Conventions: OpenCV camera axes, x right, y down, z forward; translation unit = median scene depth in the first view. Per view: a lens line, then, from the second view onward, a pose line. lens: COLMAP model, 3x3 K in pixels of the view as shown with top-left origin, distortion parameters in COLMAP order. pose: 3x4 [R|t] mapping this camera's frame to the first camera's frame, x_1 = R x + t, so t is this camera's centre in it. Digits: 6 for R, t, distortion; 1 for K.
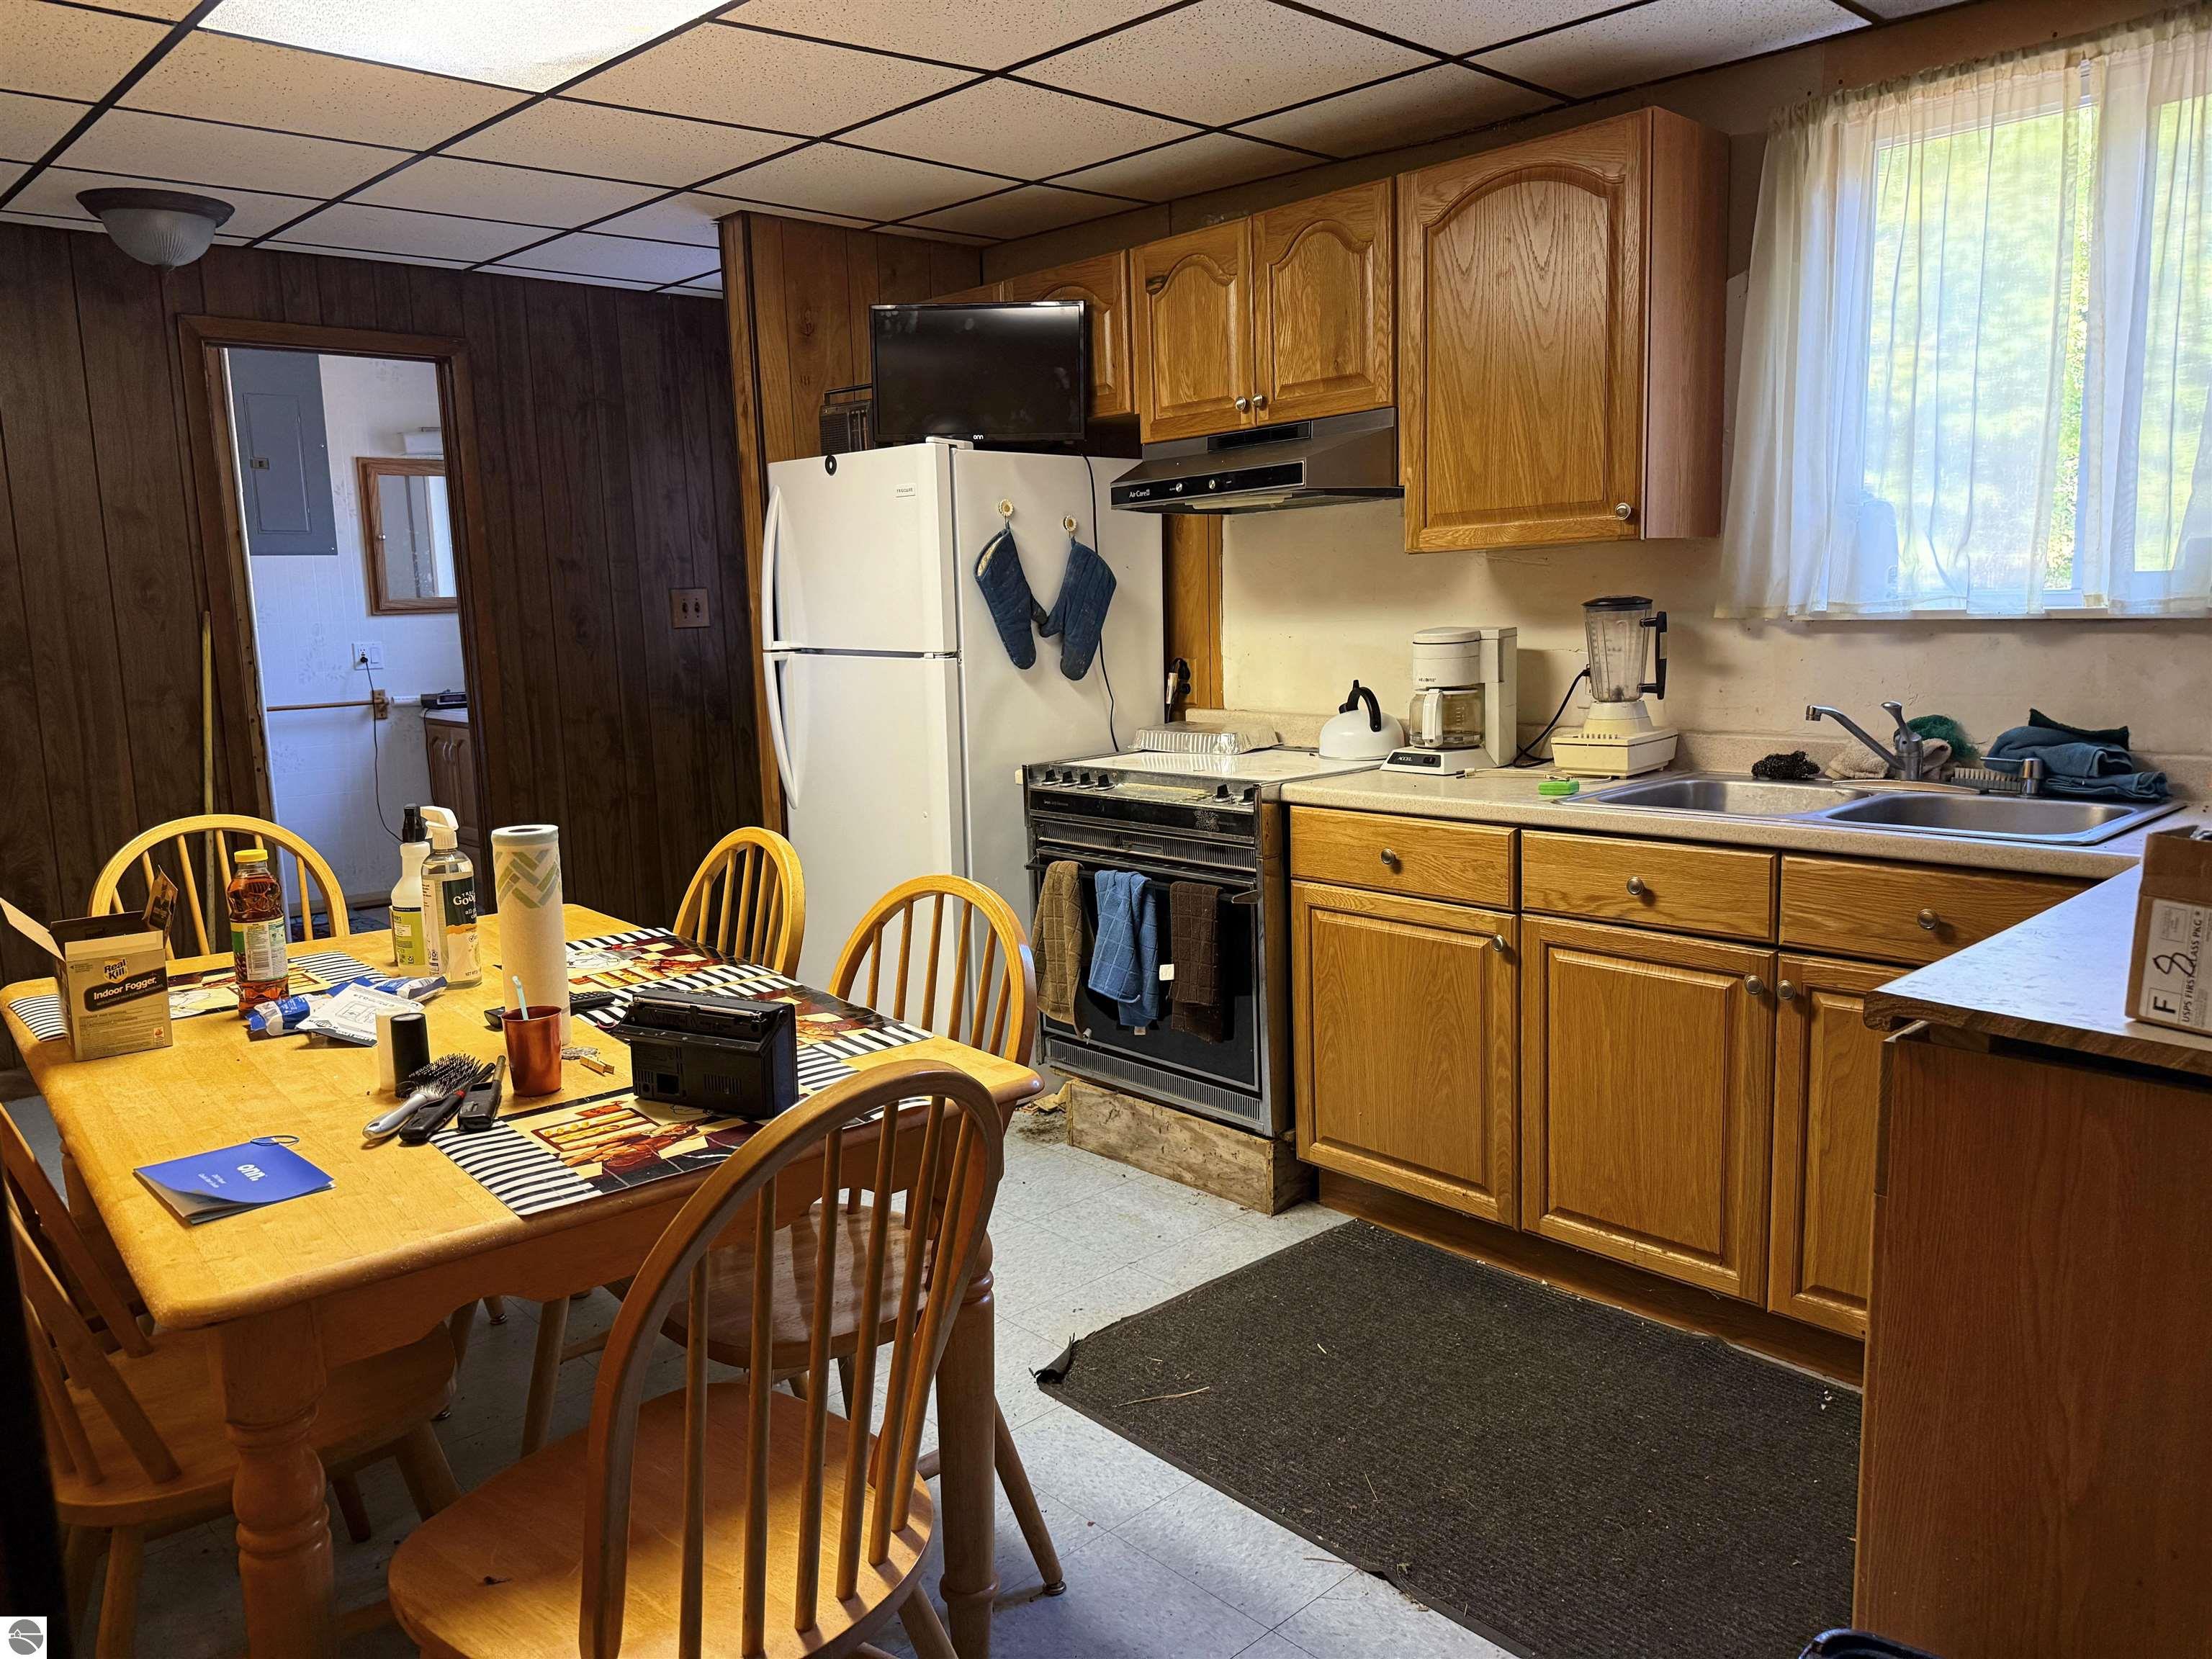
lens RADIAL K [[1592.6, 0, 1111.7], [0, 1592.6, 812.0], [0, 0, 1]] dist [0.209564, -0.000218]
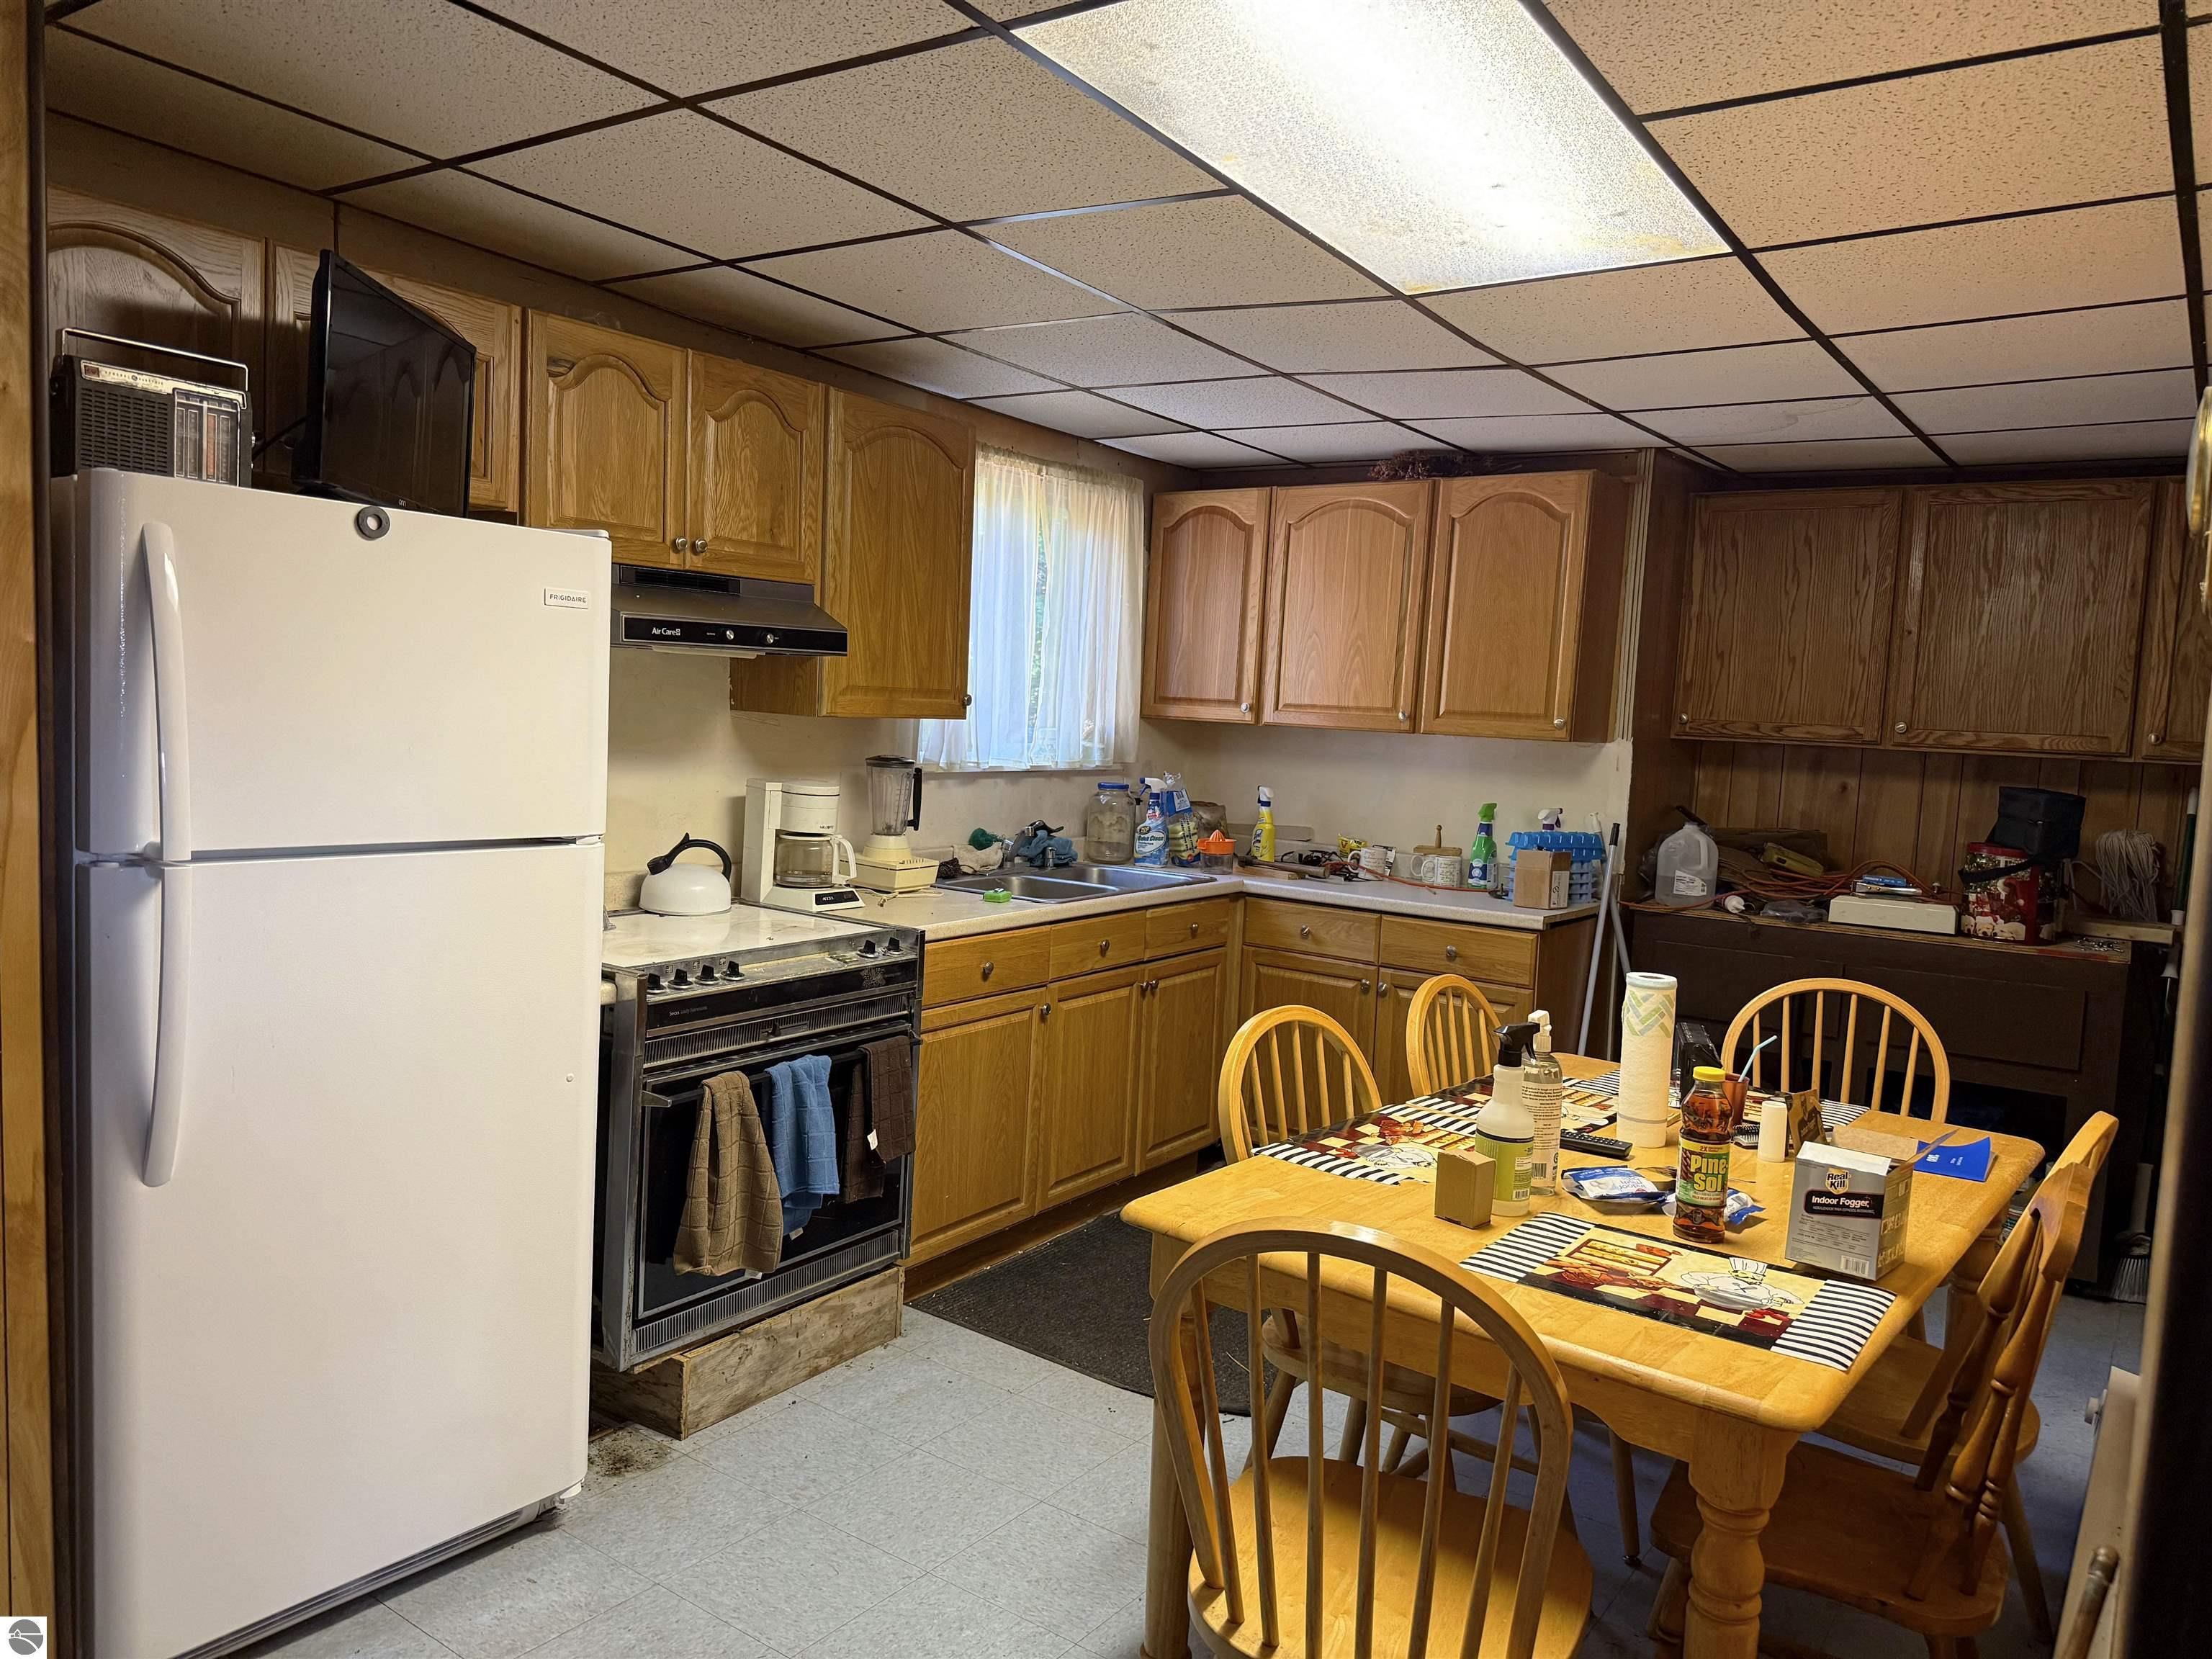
lens RADIAL K [[1571.4, 0, 1106.0], [0, 1571.4, 829.5], [0, 0, 1]] dist [0.103073, -0.000669]
pose [[-0.218637, -0.061389, 0.973873, -0.894689], [0.093076, 0.992157, 0.083438, -0.149926], [-0.971357, 0.108886, -0.211208, 1.012105]]
